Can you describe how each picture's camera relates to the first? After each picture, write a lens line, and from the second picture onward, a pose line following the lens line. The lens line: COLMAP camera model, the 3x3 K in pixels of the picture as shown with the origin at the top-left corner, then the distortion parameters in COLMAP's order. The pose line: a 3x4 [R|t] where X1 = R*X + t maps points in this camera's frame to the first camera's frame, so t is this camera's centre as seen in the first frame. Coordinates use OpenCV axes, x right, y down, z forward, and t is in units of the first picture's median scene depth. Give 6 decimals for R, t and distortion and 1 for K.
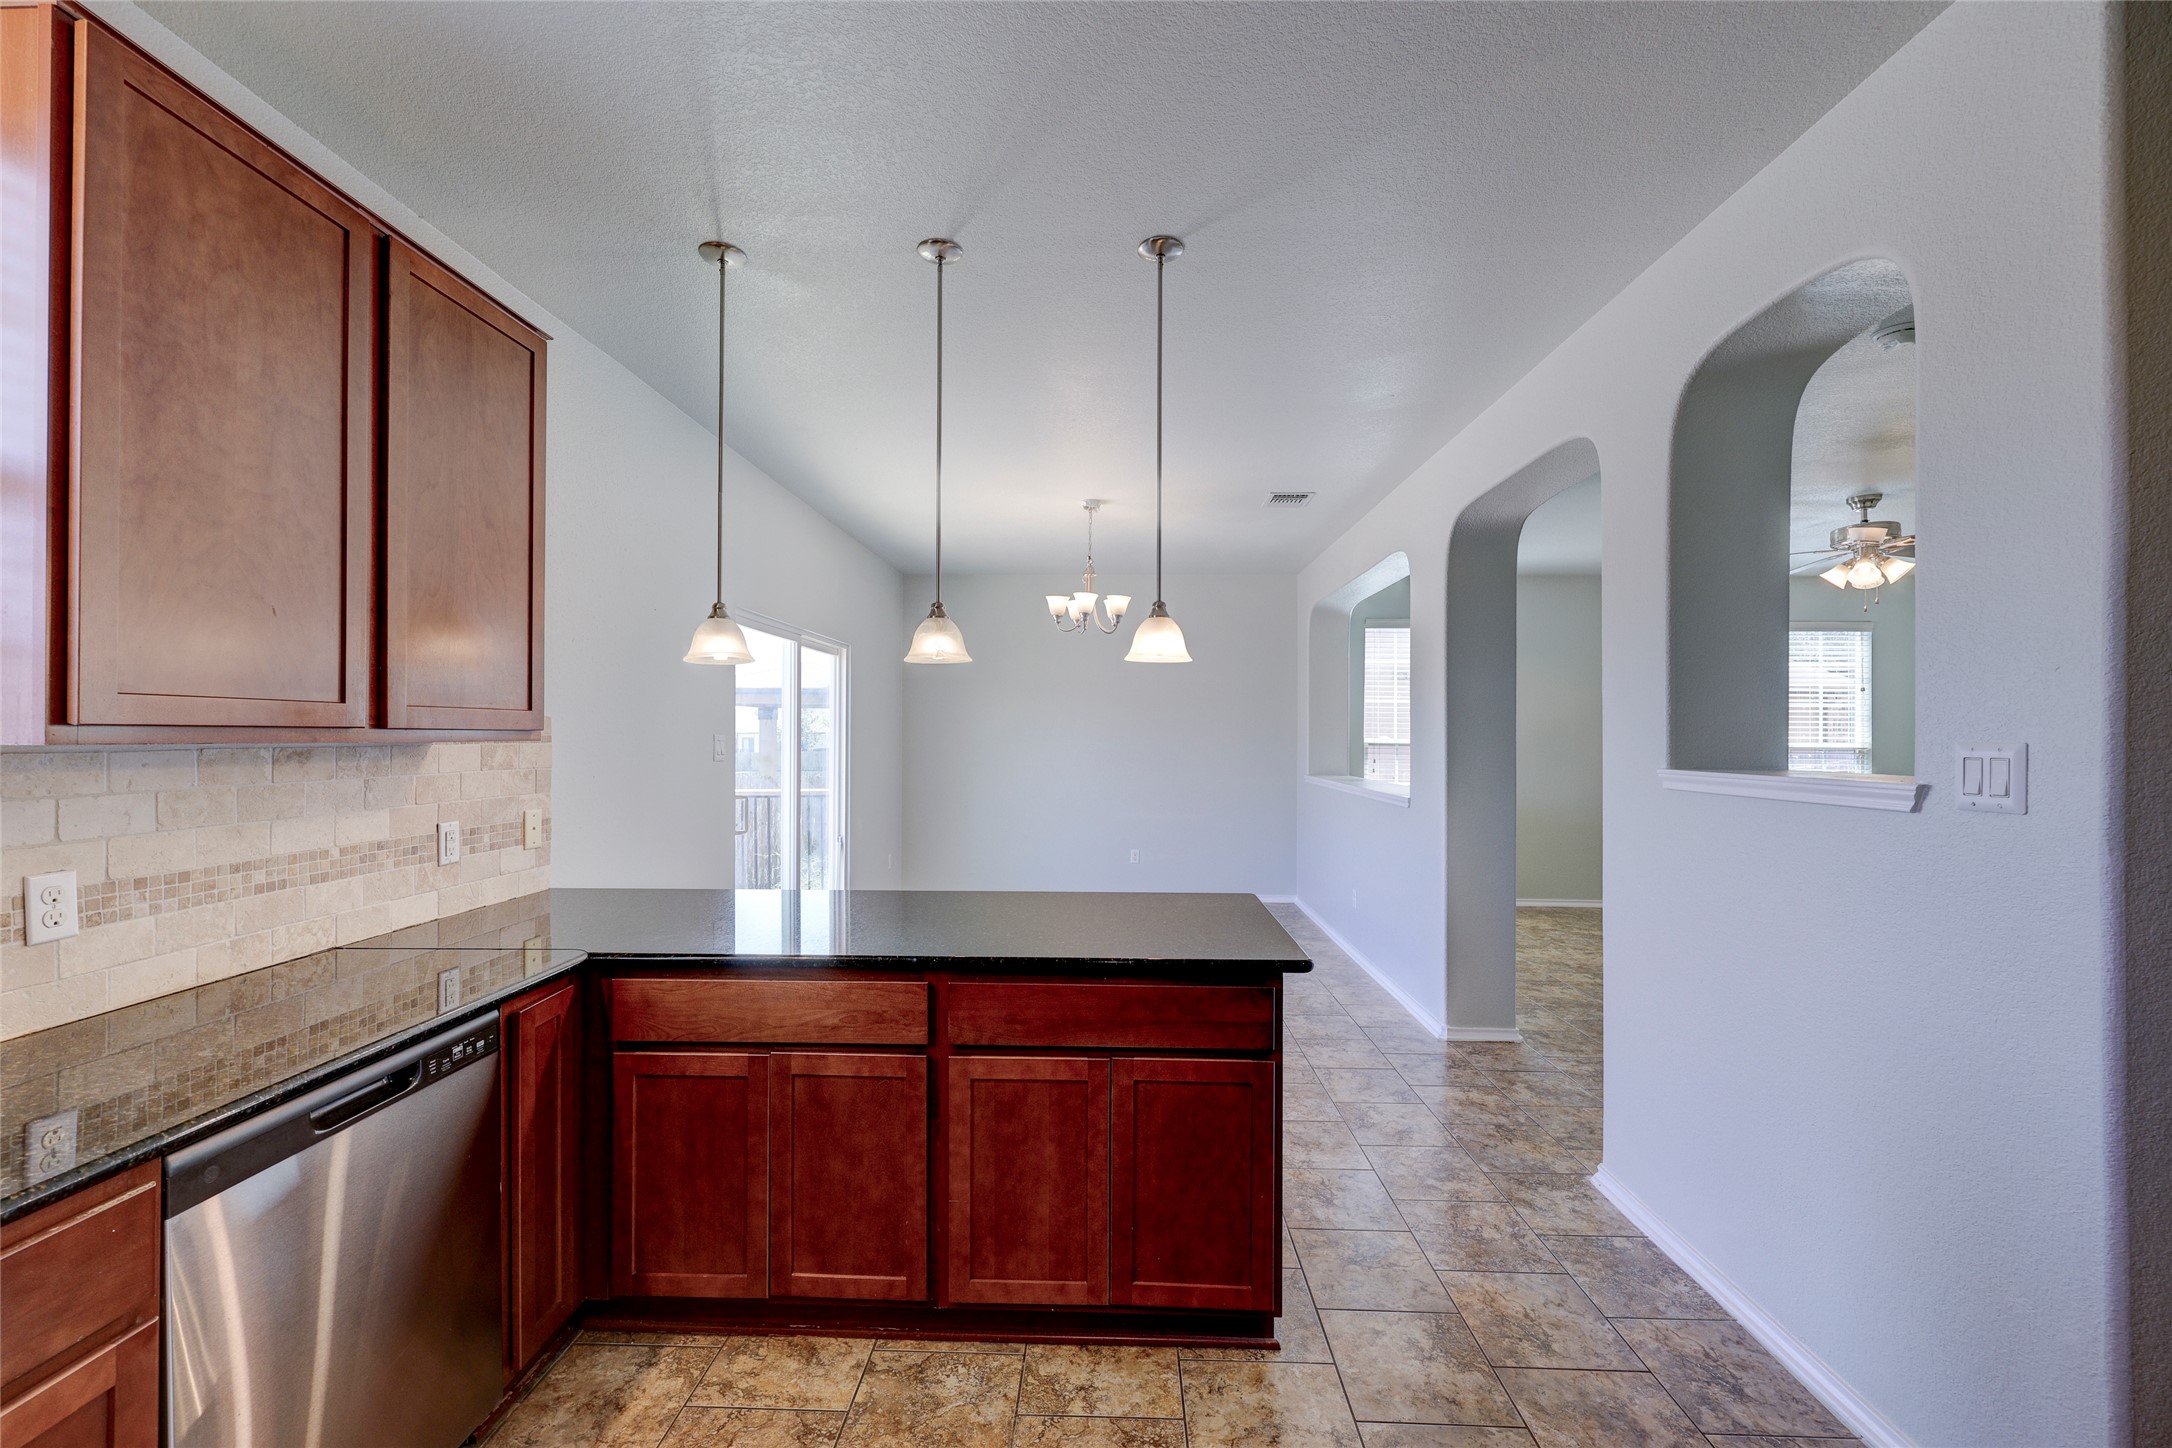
lens RADIAL K [[878.7, 0, 1095.5], [0, 878.7, 729.5], [0, 0, 1]] dist [0.002434, 0.000416]
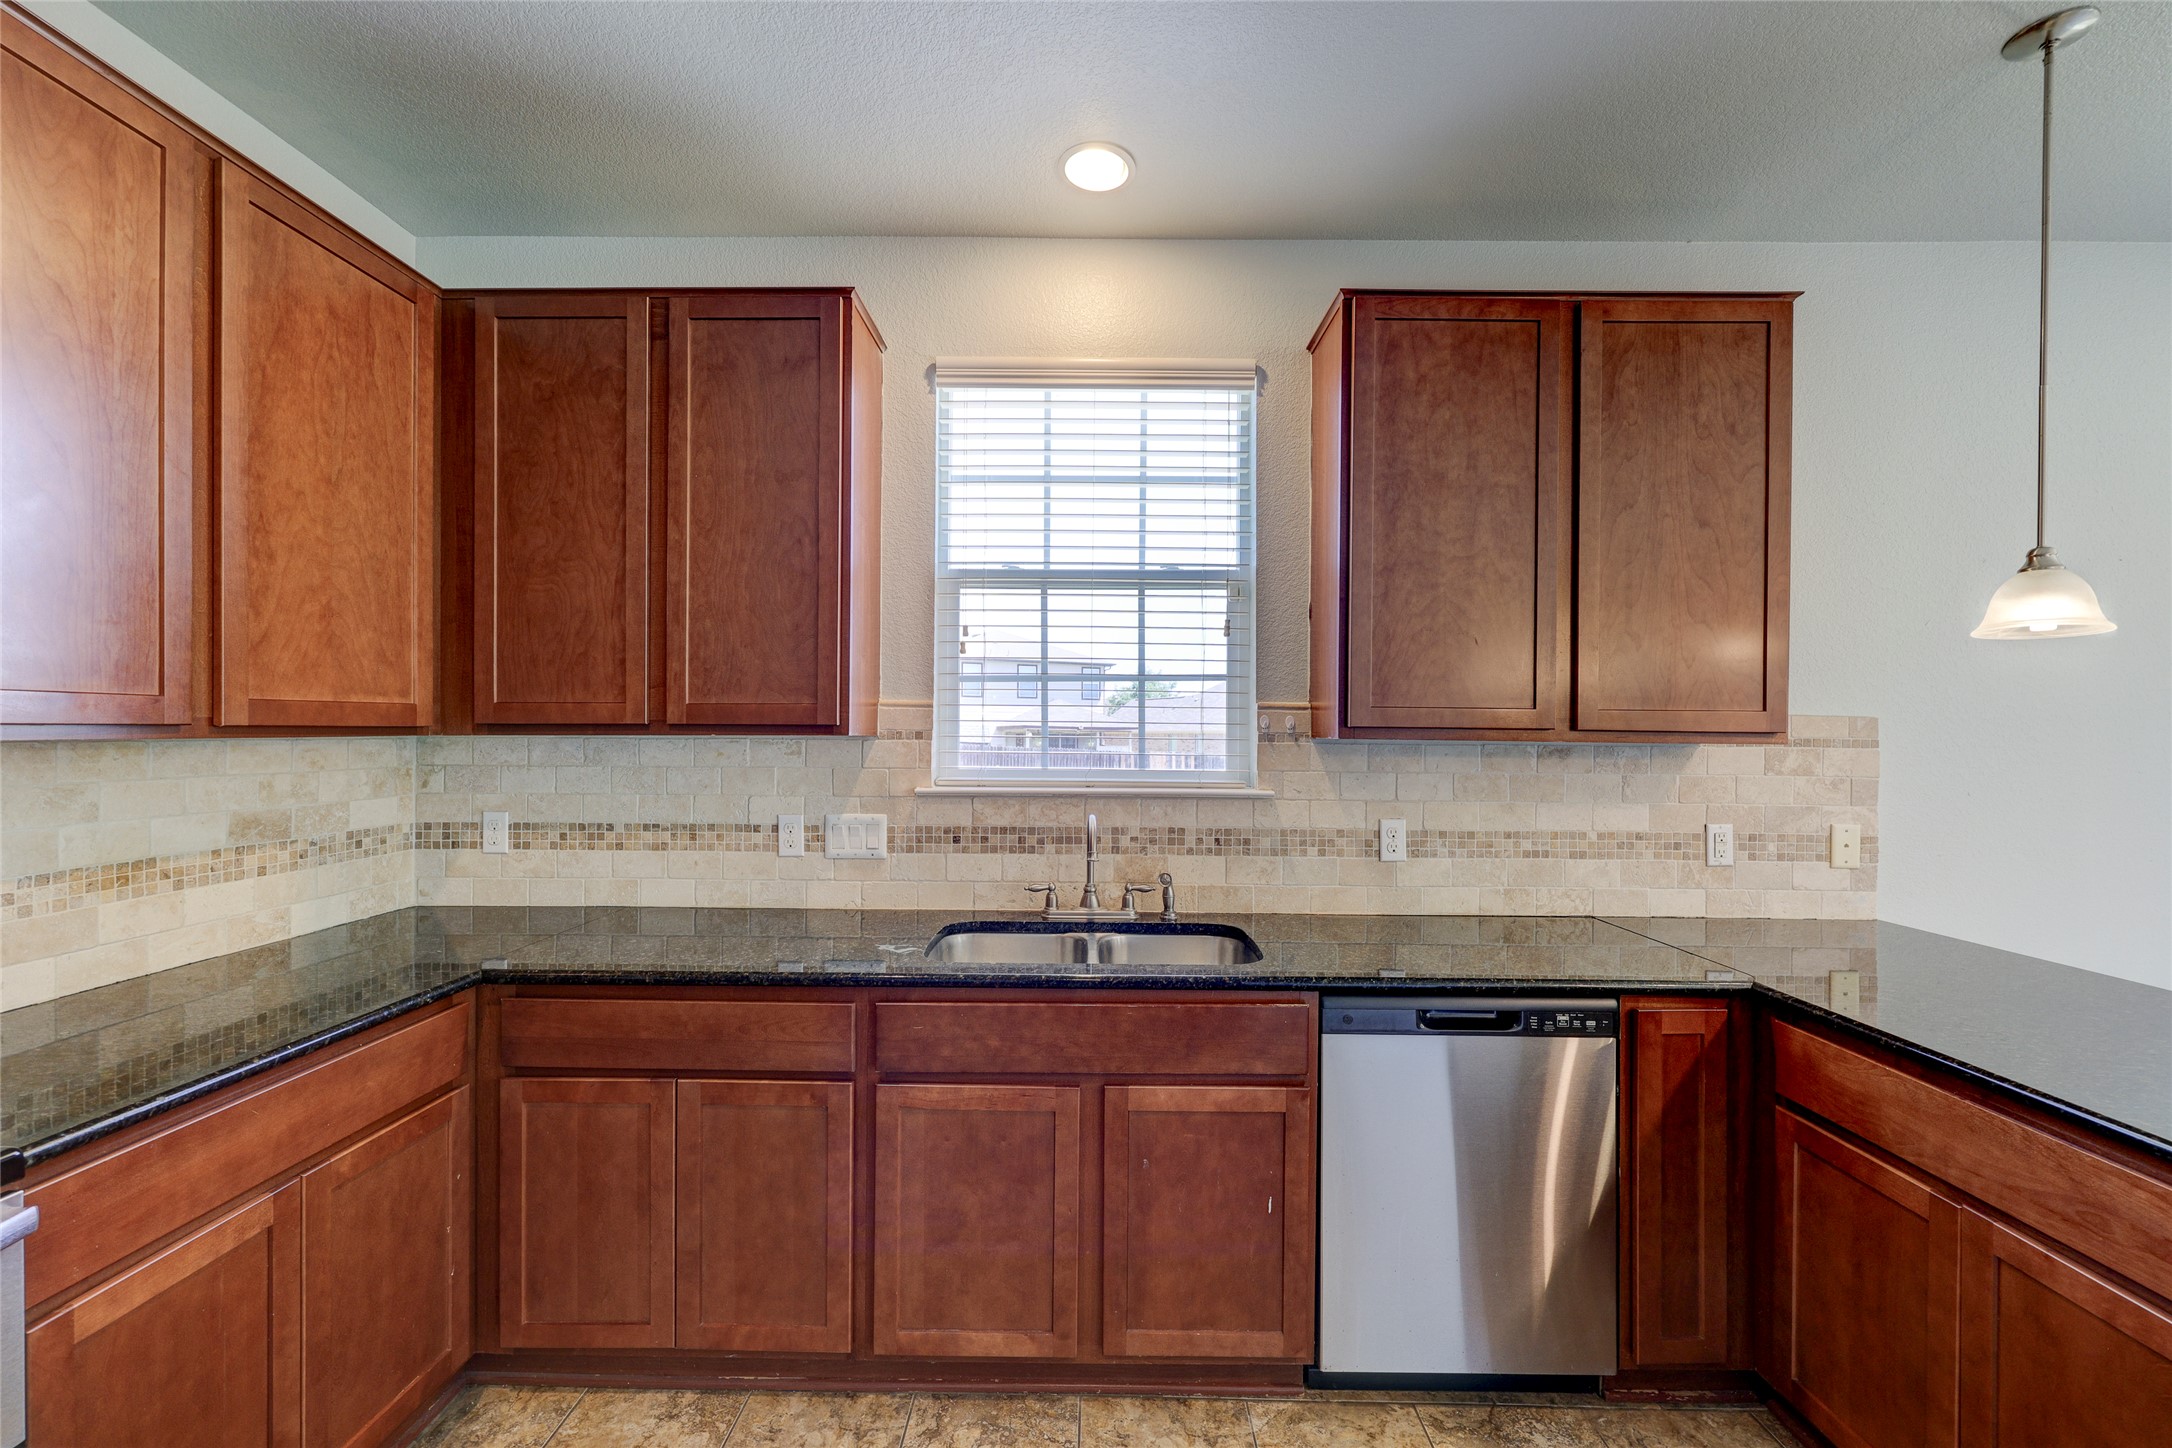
lens RADIAL K [[878.7, 0, 1085.2], [0, 878.7, 731.5], [0, 0, 1]] dist [0.002434, 0.000416]
pose [[0.012697, 0.001191, -0.999919, 0.306949], [-0.005375, 0.999985, 0.001122, 0.002596], [0.999905, 0.005360, 0.012703, 0.308132]]
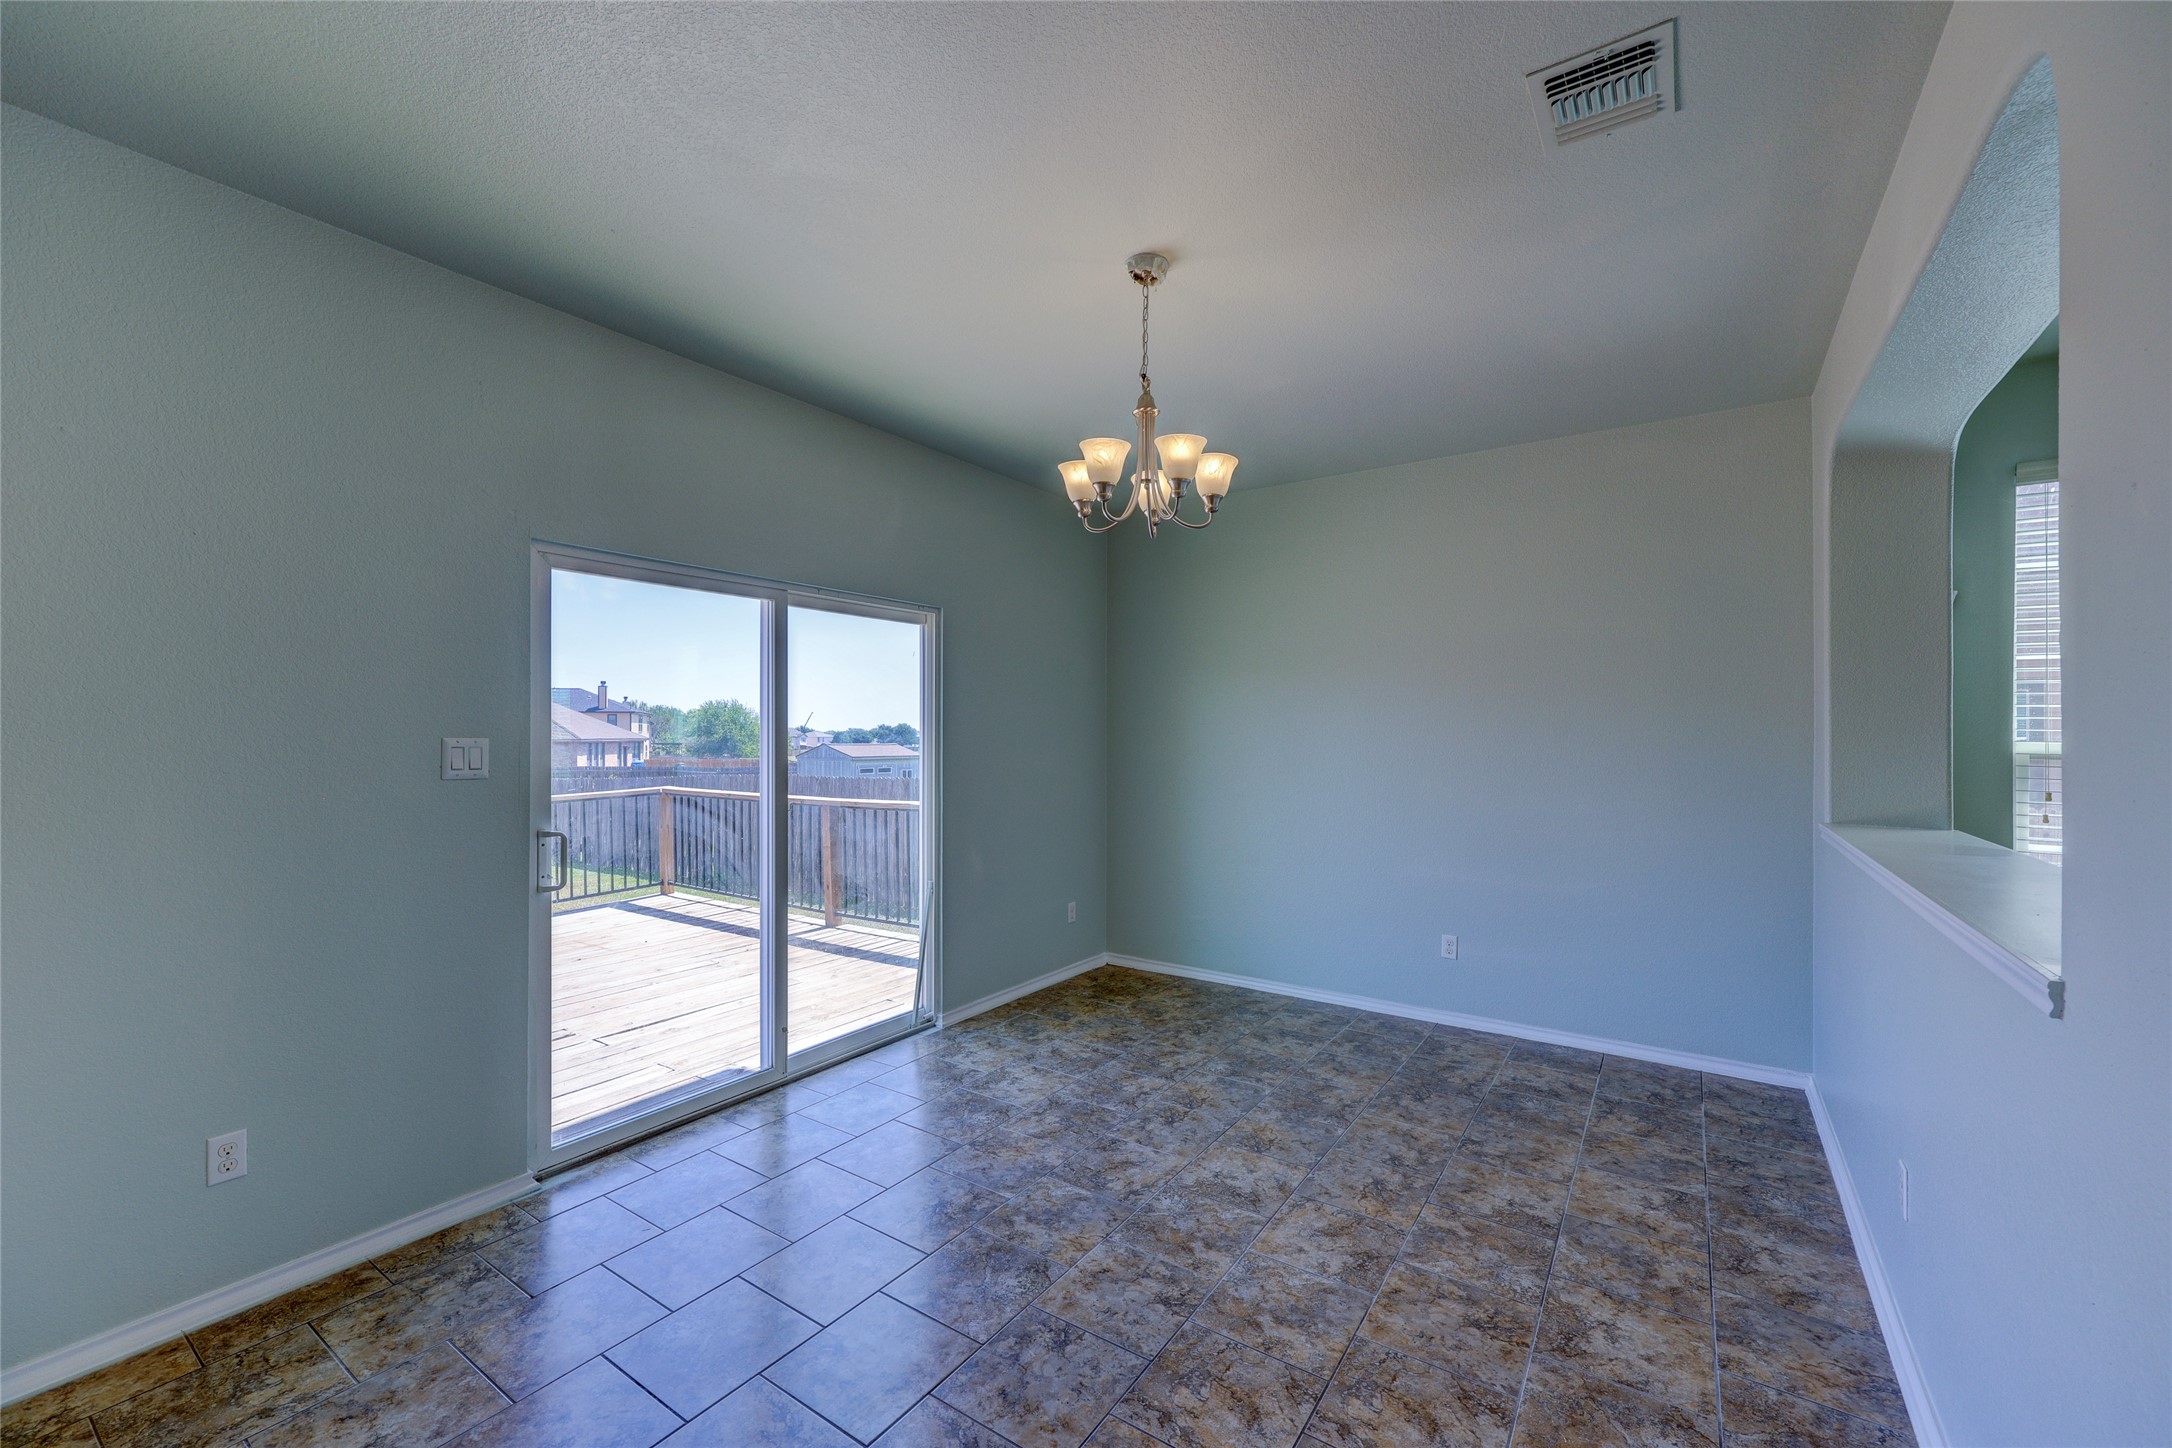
lens RADIAL K [[878.7, 0, 1089.1], [0, 878.7, 694.8], [0, 0, 1]] dist [0.002434, 0.000416]
pose [[0.837221, -0.024306, -0.546324, 0.610269], [0.003703, 0.999241, -0.038782, 0.000220], [0.546852, 0.030446, 0.836676, 1.542749]]
